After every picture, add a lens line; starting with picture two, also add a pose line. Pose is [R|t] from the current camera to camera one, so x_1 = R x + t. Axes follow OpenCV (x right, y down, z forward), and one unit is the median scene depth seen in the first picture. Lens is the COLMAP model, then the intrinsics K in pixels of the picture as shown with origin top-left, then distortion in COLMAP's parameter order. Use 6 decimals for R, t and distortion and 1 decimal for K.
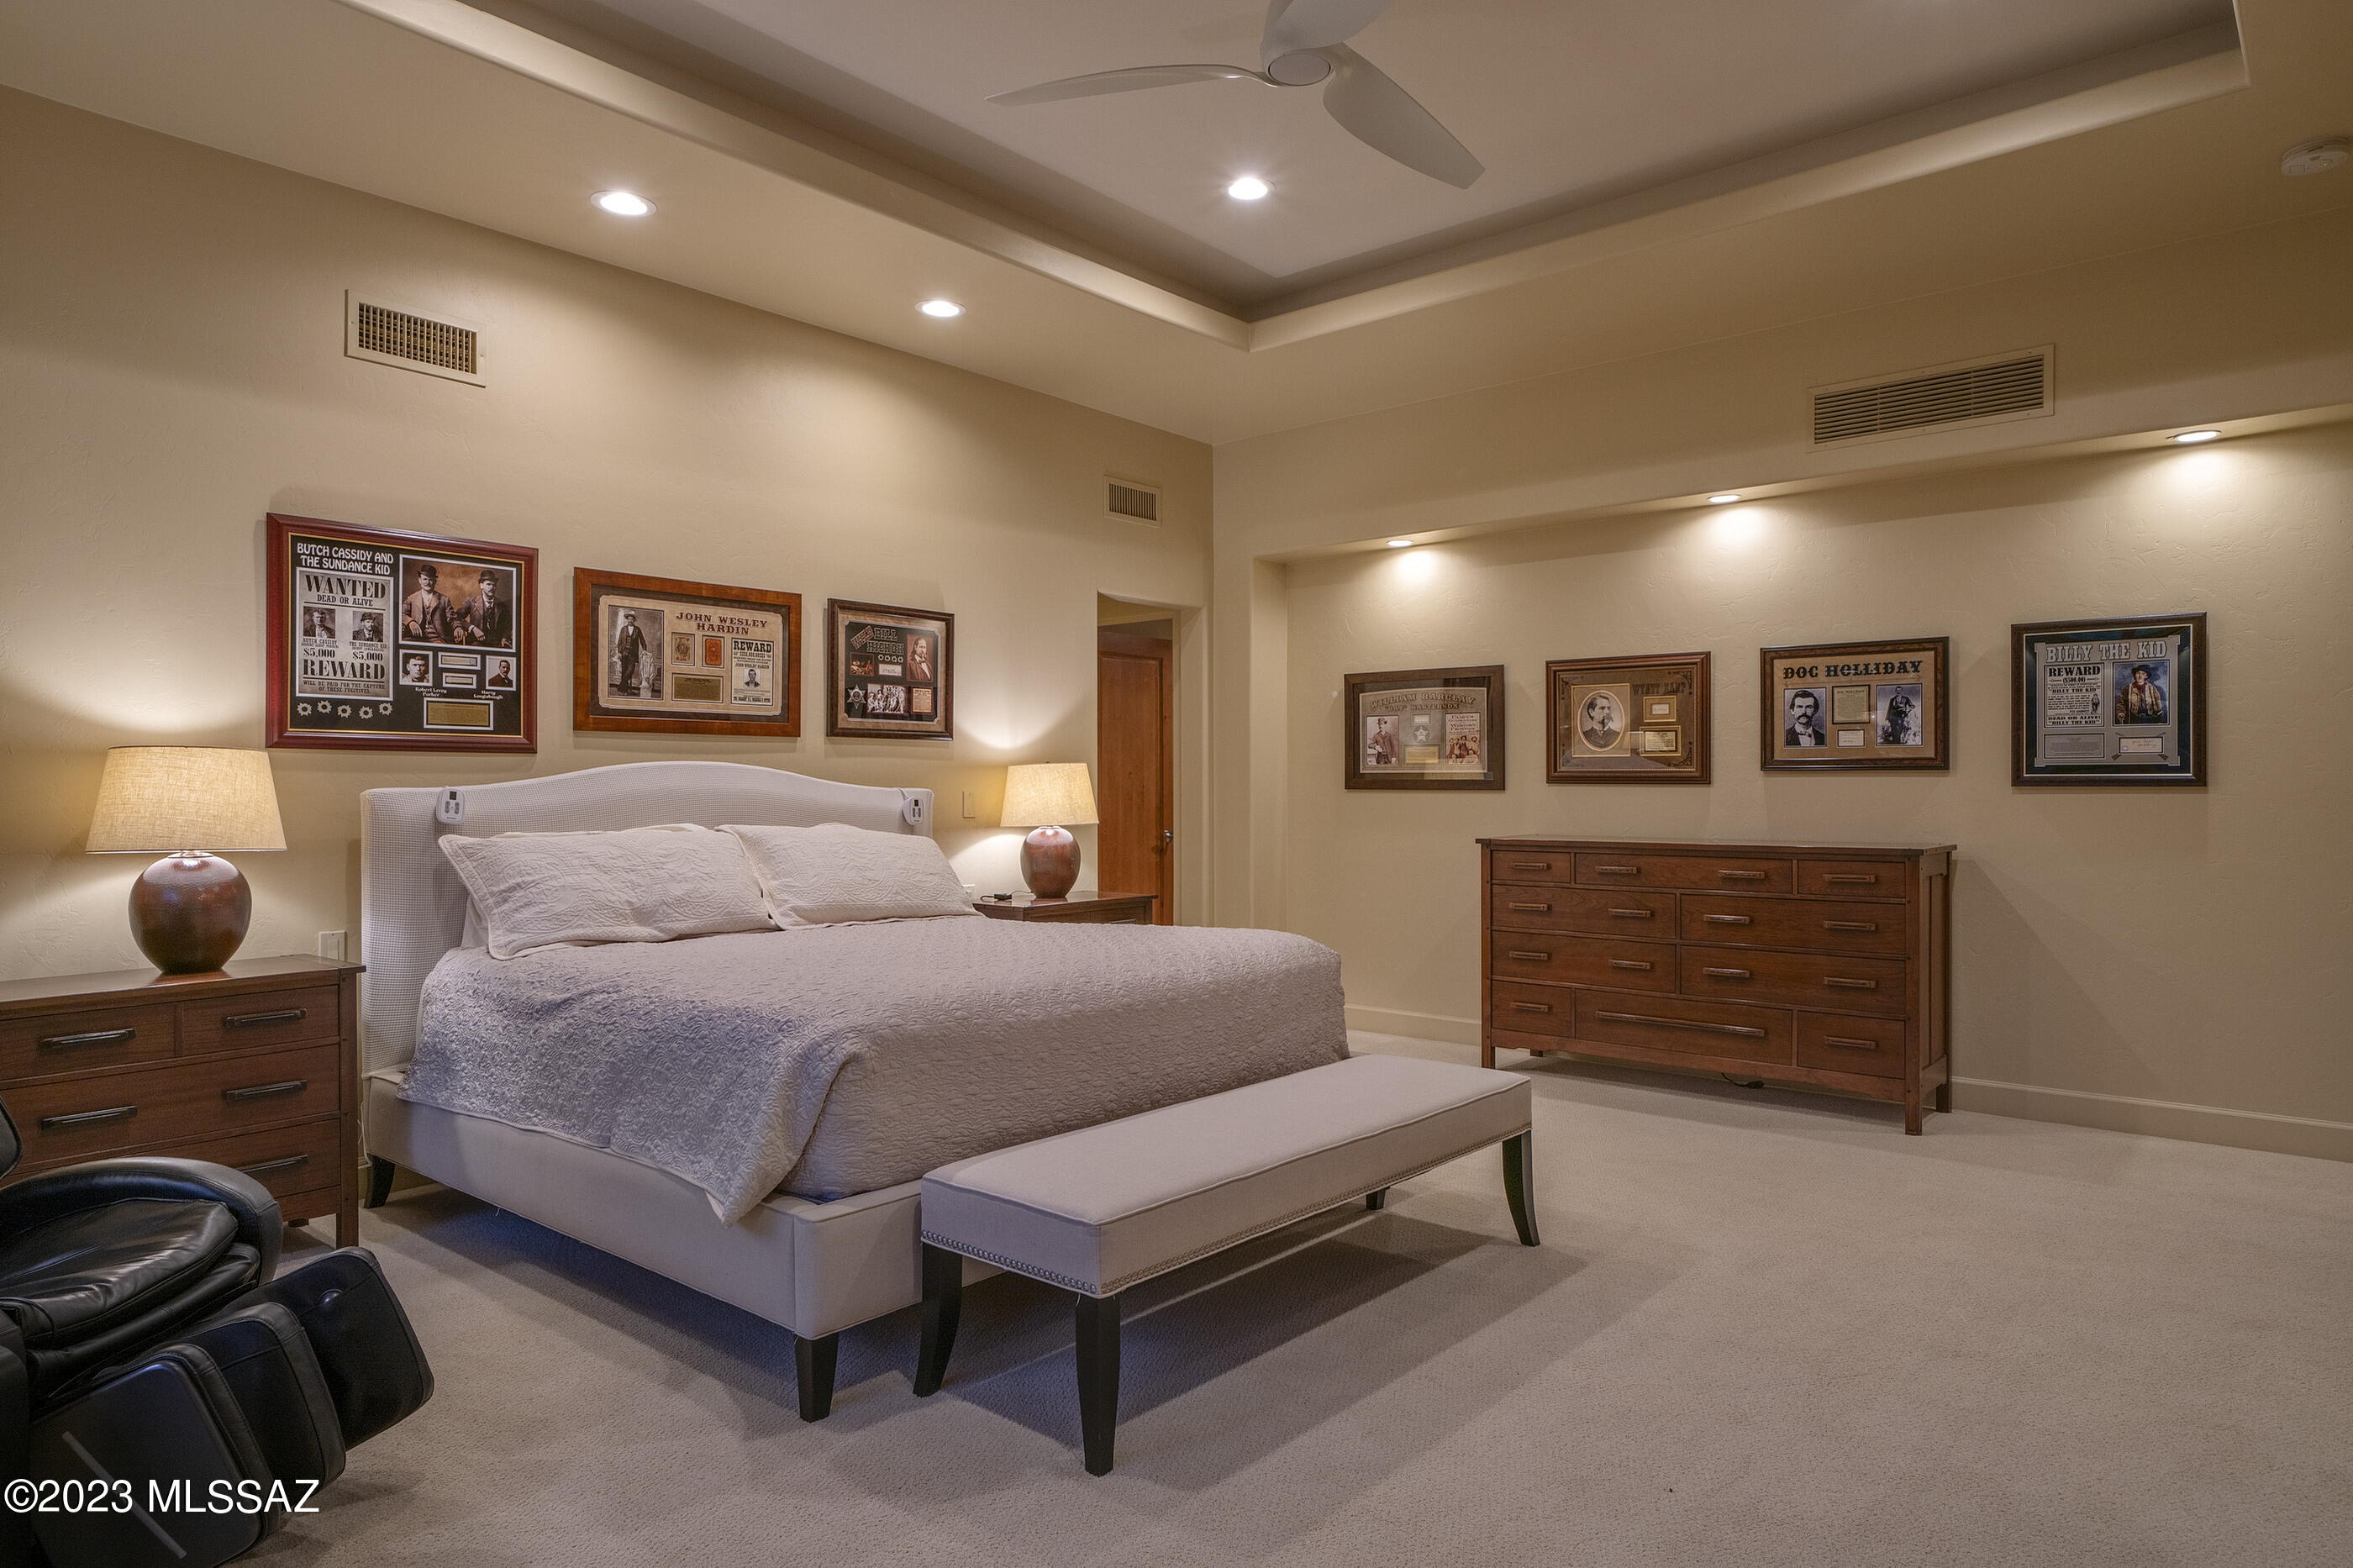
lens RADIAL K [[1412.6, 0, 1176.5], [0, 1412.6, 784.0], [0, 0, 1]] dist [0.003438, 0.000294]
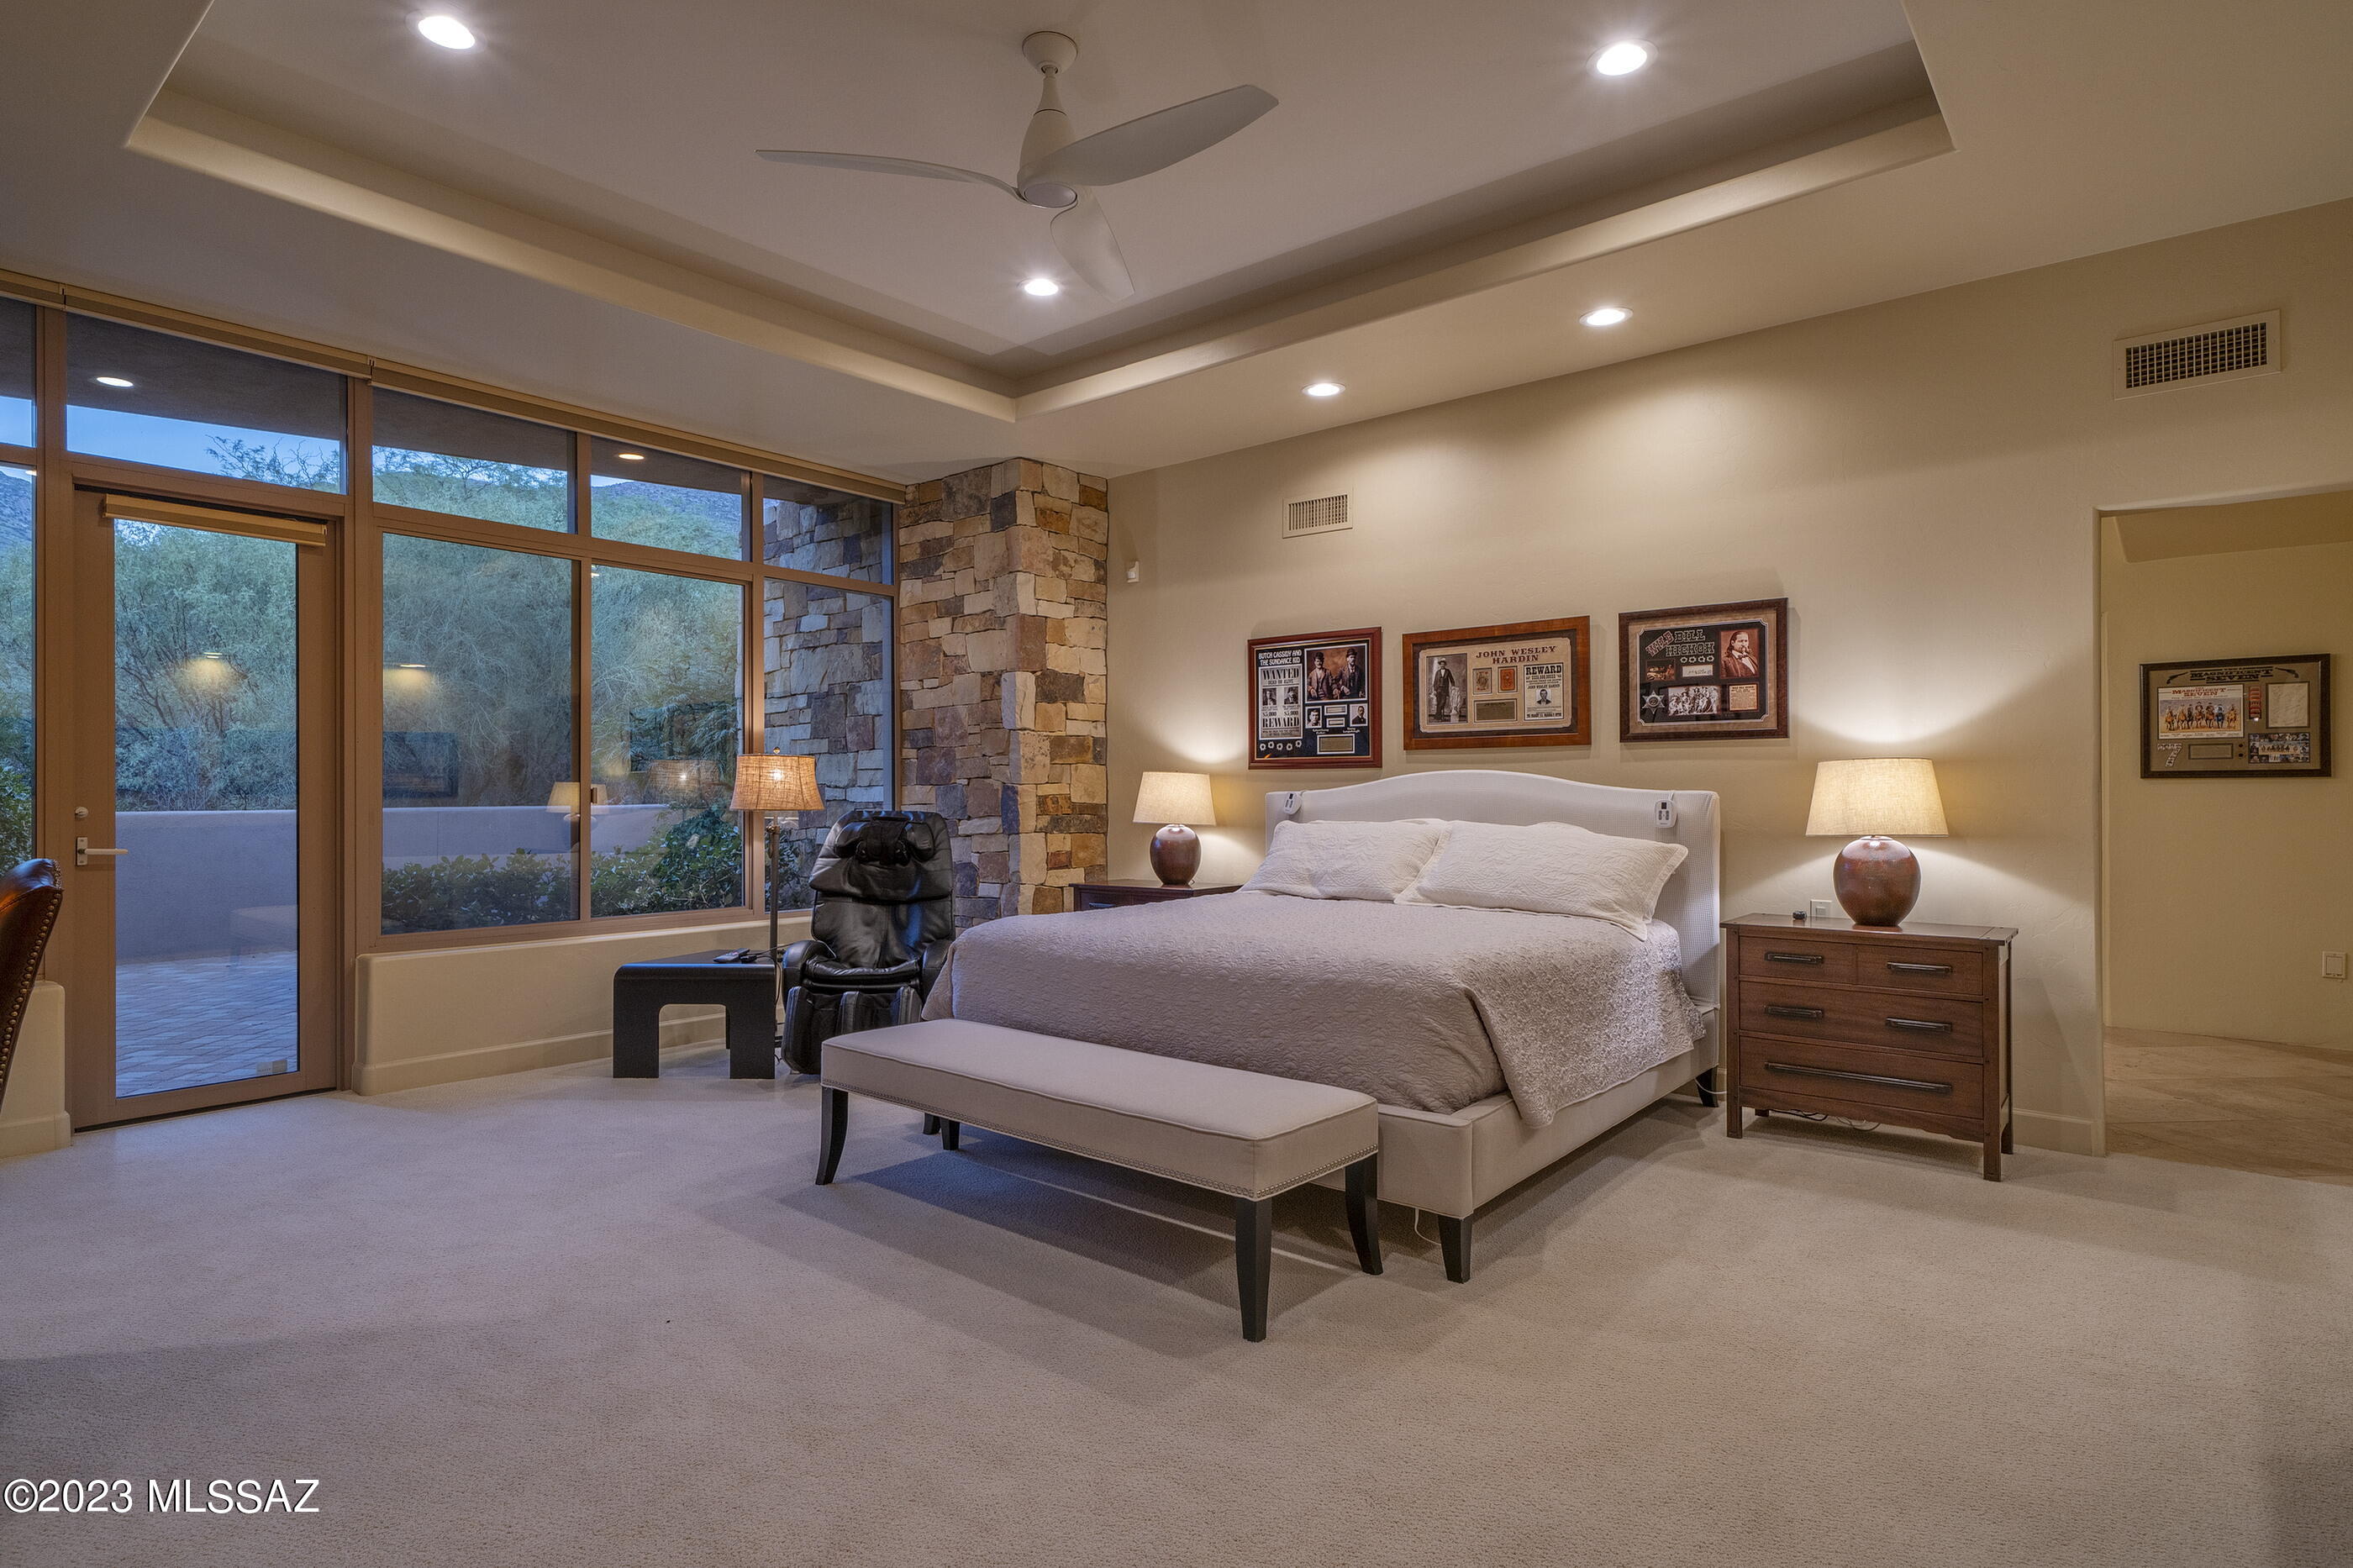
lens RADIAL K [[1179.9, 0, 1166.7], [0, 1179.9, 808.2], [0, 0, 1]] dist [-0.000915, 0.000088]
pose [[0.024423, 0.017101, -0.999555, 0.717525], [0.008988, 0.999810, 0.017325, -0.002522], [0.999661, -0.009407, 0.024265, 0.707206]]
